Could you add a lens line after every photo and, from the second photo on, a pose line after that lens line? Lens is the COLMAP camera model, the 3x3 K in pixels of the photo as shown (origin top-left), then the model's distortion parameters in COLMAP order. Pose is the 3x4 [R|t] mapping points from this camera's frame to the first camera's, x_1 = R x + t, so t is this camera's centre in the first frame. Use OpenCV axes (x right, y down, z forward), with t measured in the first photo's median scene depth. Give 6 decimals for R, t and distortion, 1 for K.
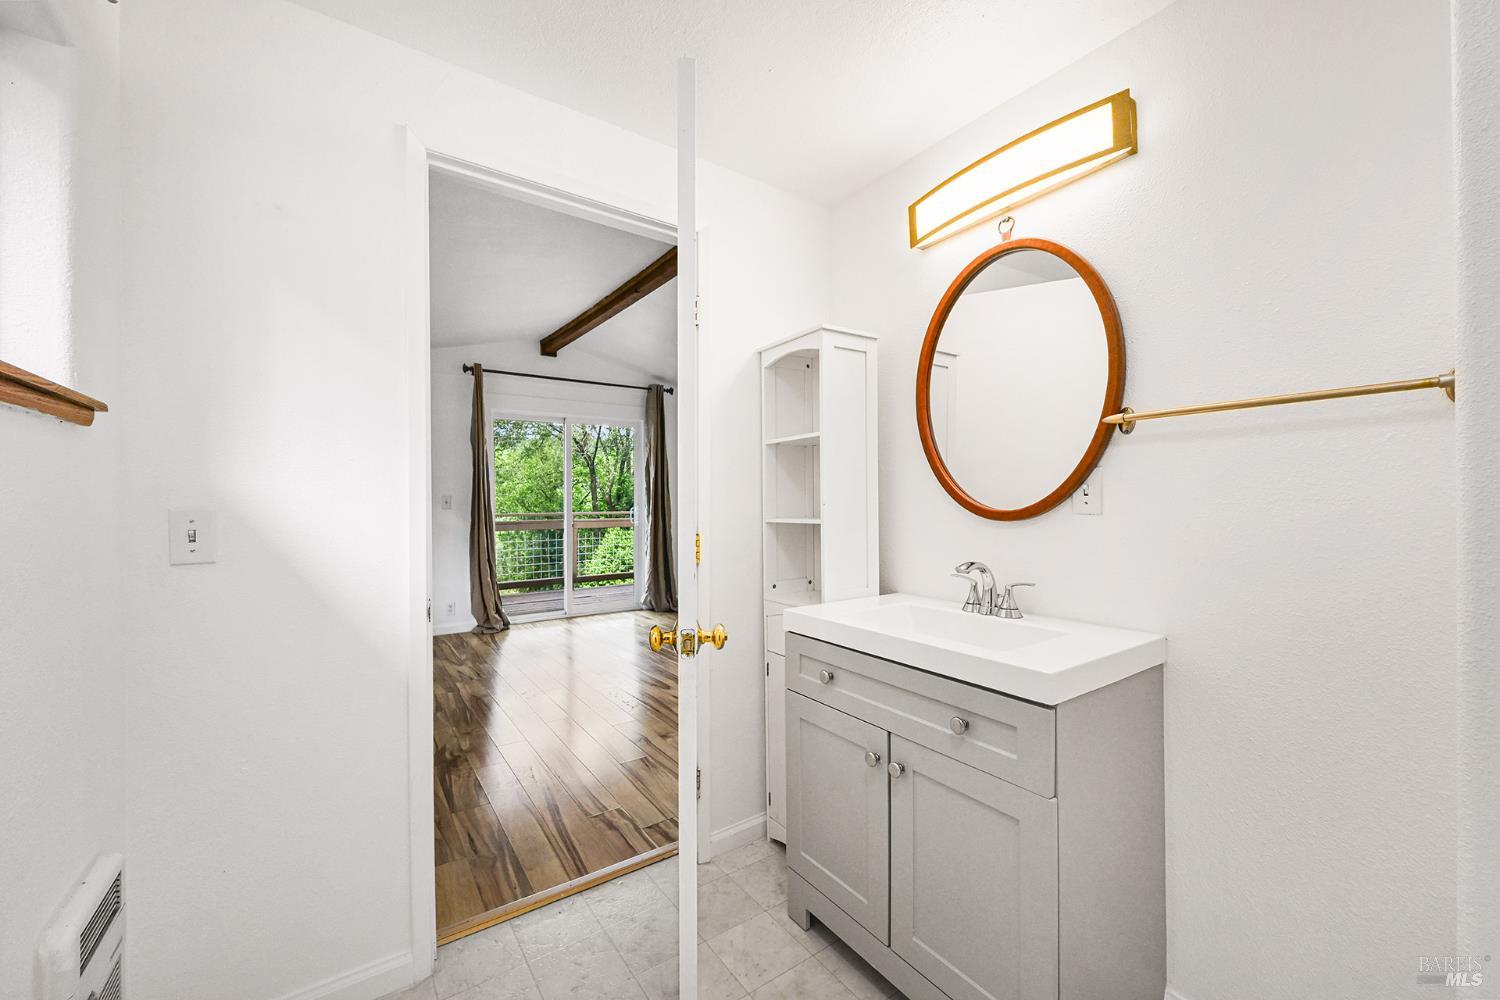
lens RADIAL K [[596.9, 0, 750.5], [0, 596.9, 495.7], [0, 0, 1]] dist [-0.000944, 0.000275]
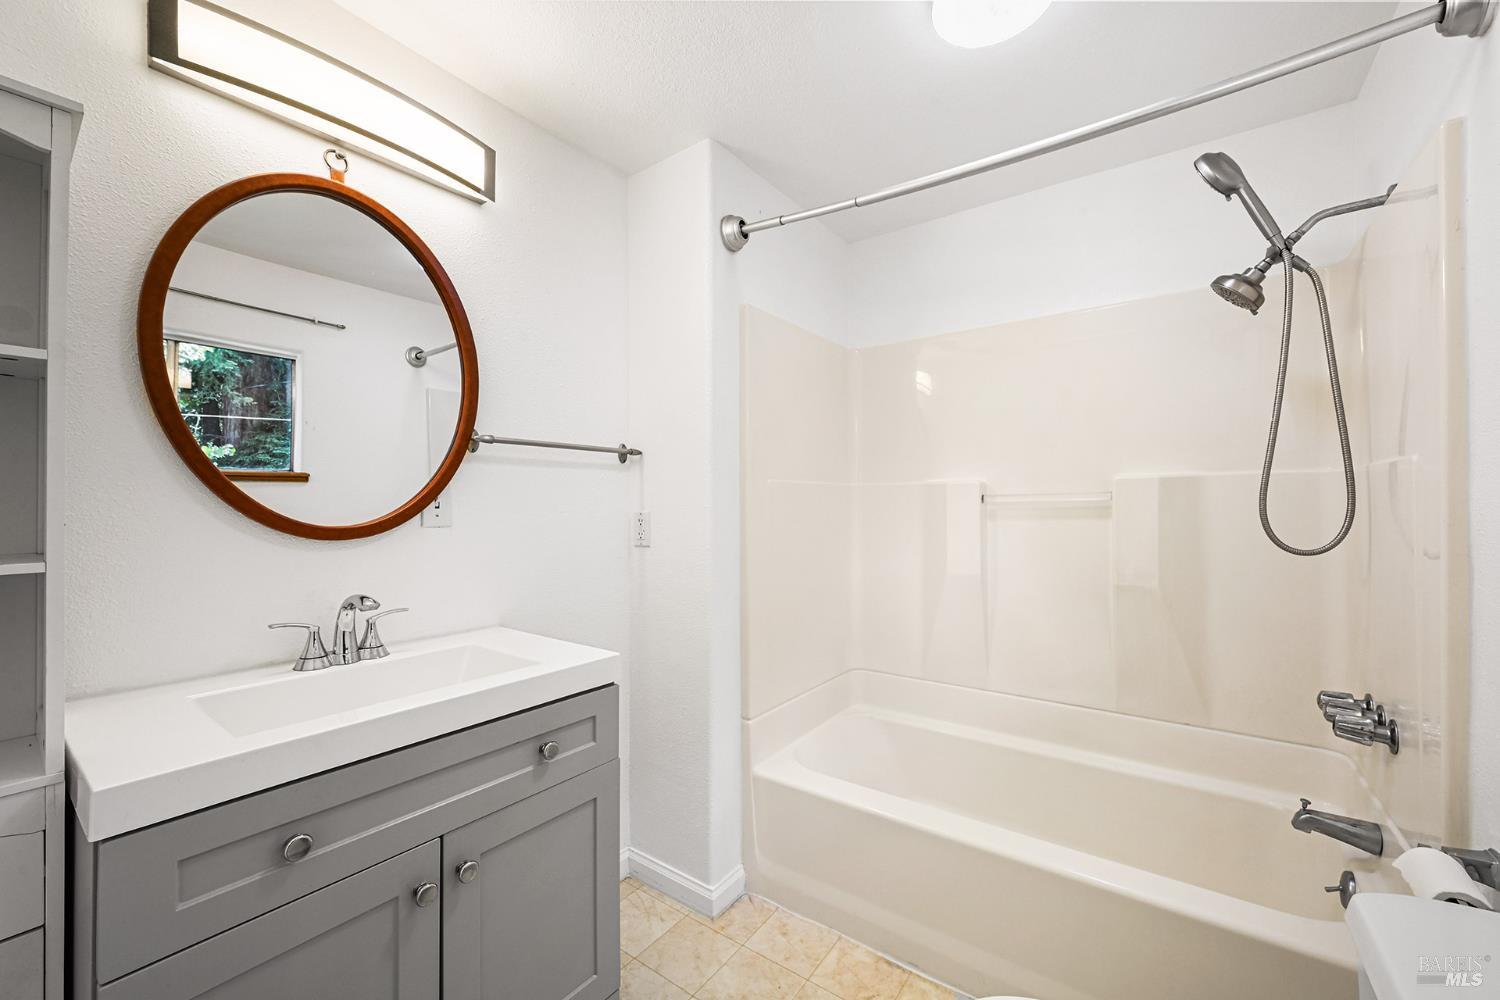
lens RADIAL K [[596.9, 0, 749.9], [0, 596.9, 508.4], [0, 0, 1]] dist [-0.000944, 0.000275]
pose [[-0.336001, 0.010870, 0.941799, -0.541525], [0.000790, 0.999936, -0.011259, 0.009773], [-0.941861, -0.003039, -0.335988, 0.846438]]
